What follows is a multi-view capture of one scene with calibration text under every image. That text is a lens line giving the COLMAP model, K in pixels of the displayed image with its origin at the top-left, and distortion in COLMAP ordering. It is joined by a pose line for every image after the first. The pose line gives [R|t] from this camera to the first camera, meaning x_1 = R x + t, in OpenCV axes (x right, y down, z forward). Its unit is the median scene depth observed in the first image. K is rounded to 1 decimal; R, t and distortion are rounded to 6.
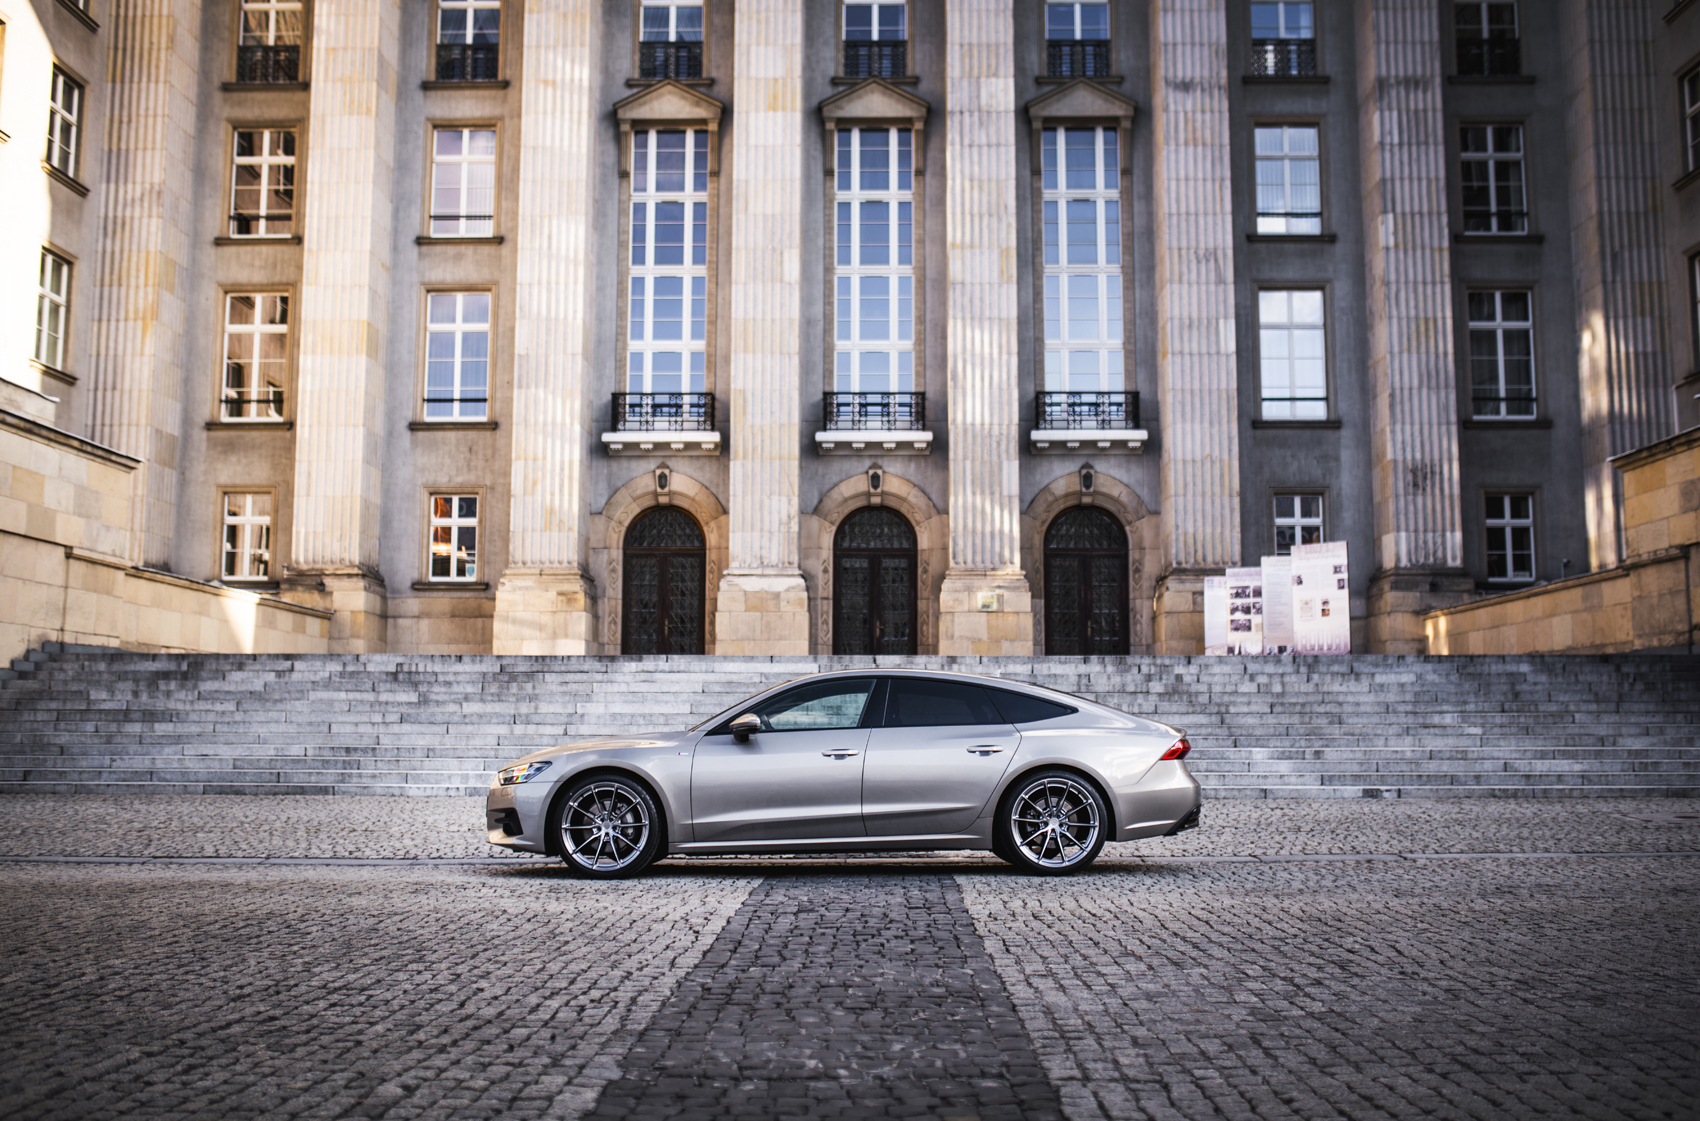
lens RADIAL K [[1665.5, 0, 852.7], [0, 1665.5, 472.5], [0, 0, 1]] dist [-0.034114, 0.011811]
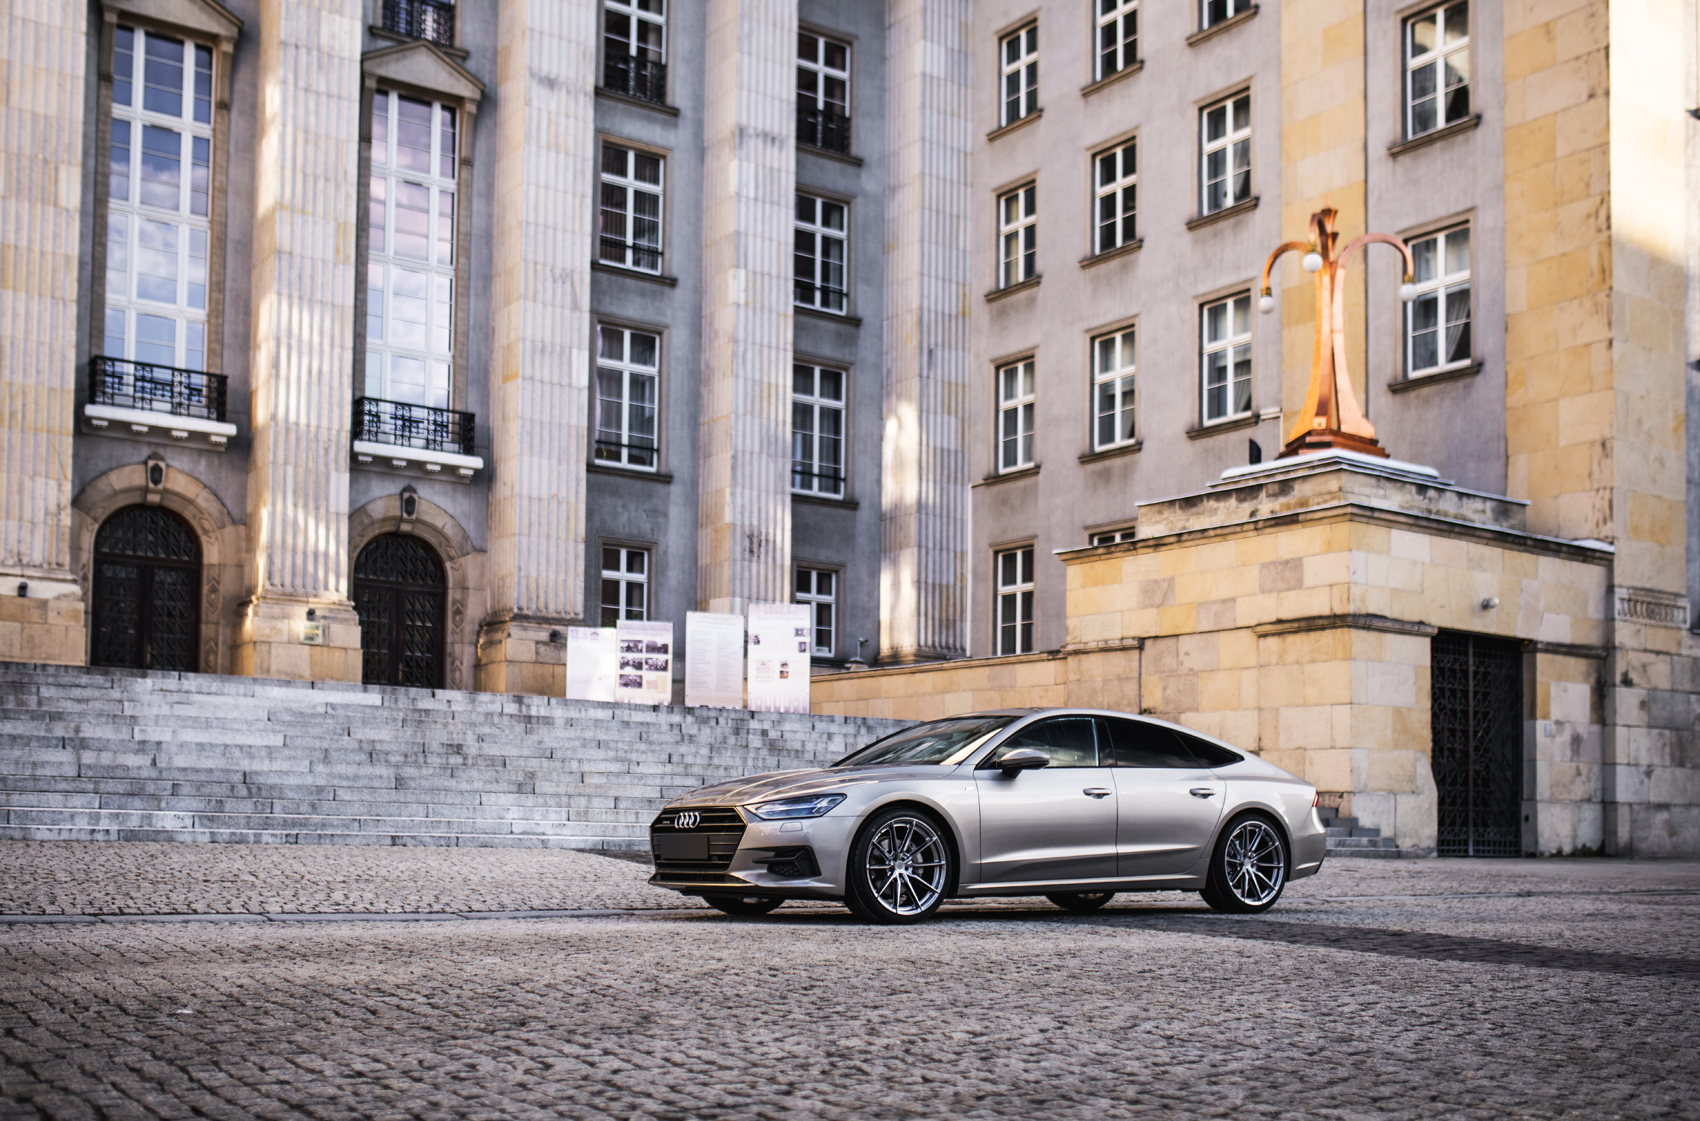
lens RADIAL K [[1785.1, 0, 1010.2], [0, 1785.1, 667.1], [0, 0, 1]] dist [-0.022011, 0.003356]
pose [[0.809025, 0.070124, 0.583576, -0.150428], [-0.116294, 0.992327, 0.041980, 0.013477], [-0.576154, -0.101829, 0.810973, 0.044613]]
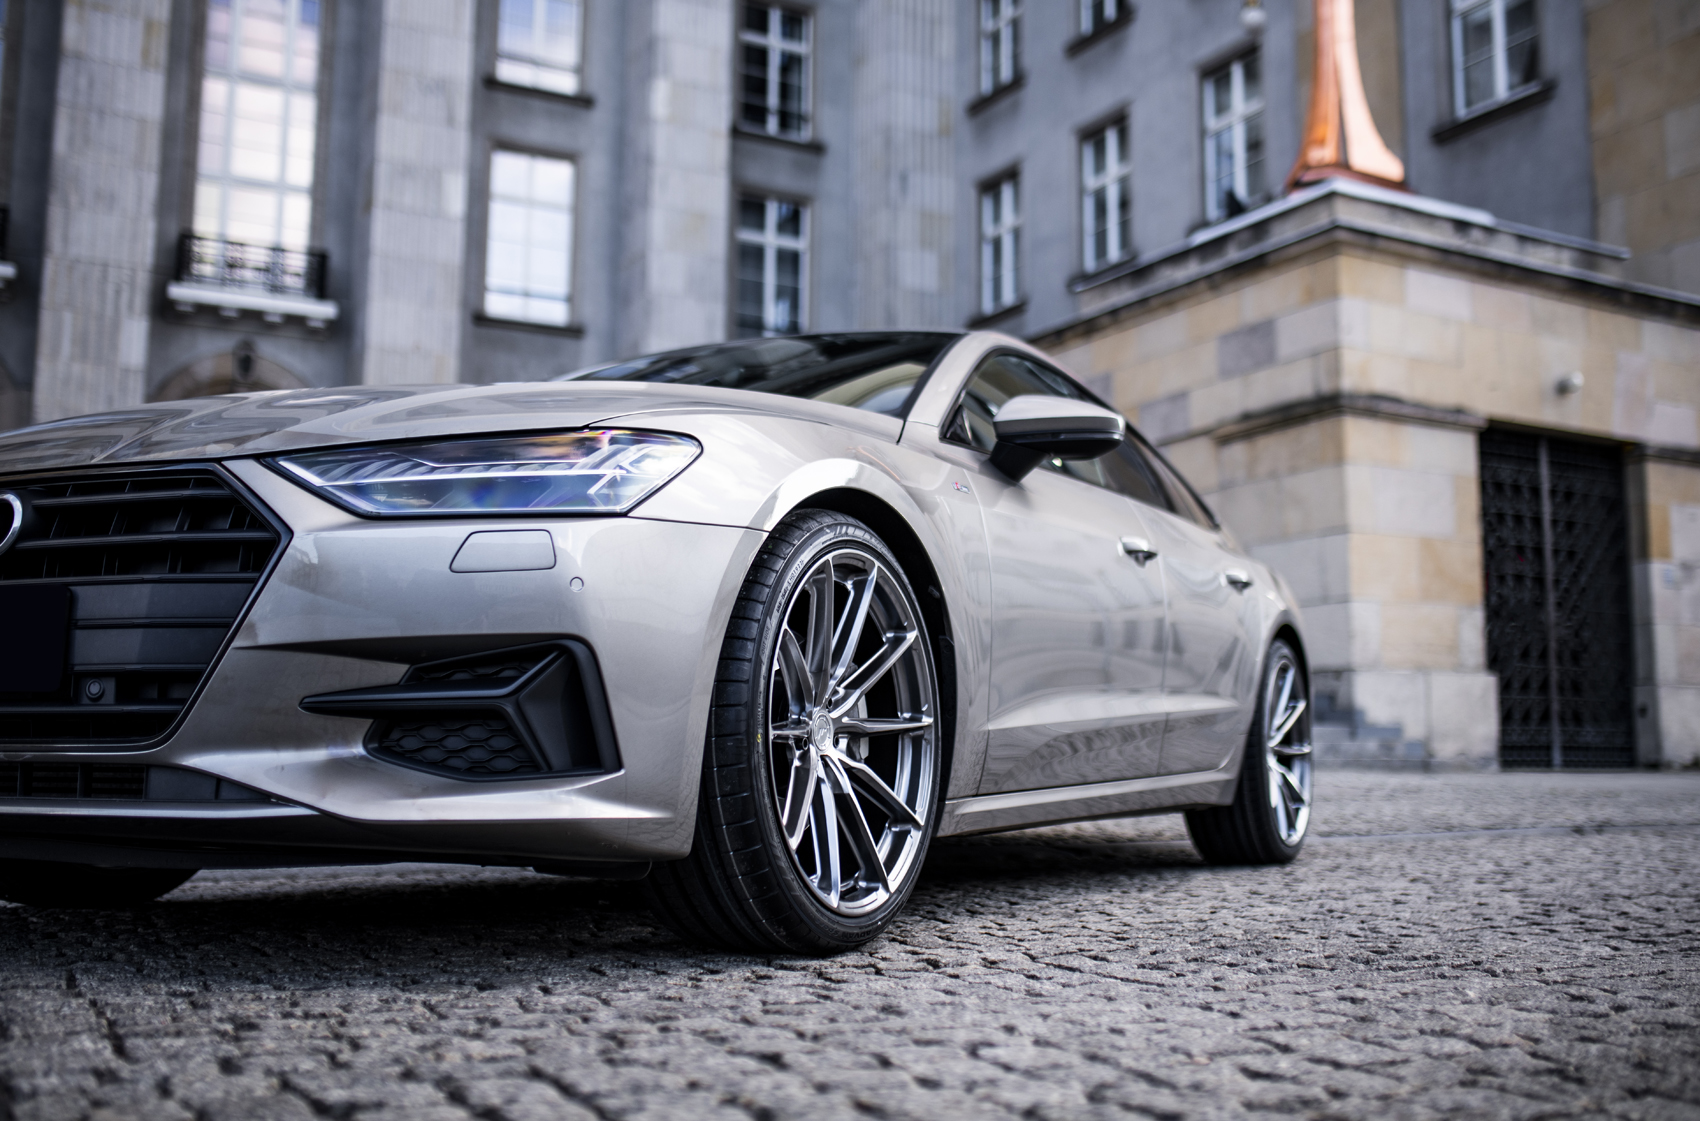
lens RADIAL K [[1836.4, 0, 925.2], [0, 1836.4, 552.9], [0, 0, 1]] dist [-0.023794, 0.006621]
pose [[0.867781, 0.061240, 0.493159, 0.009251], [-0.088021, 0.995628, 0.031249, 0.036637], [-0.489090, -0.070526, 0.869378, 0.156279]]
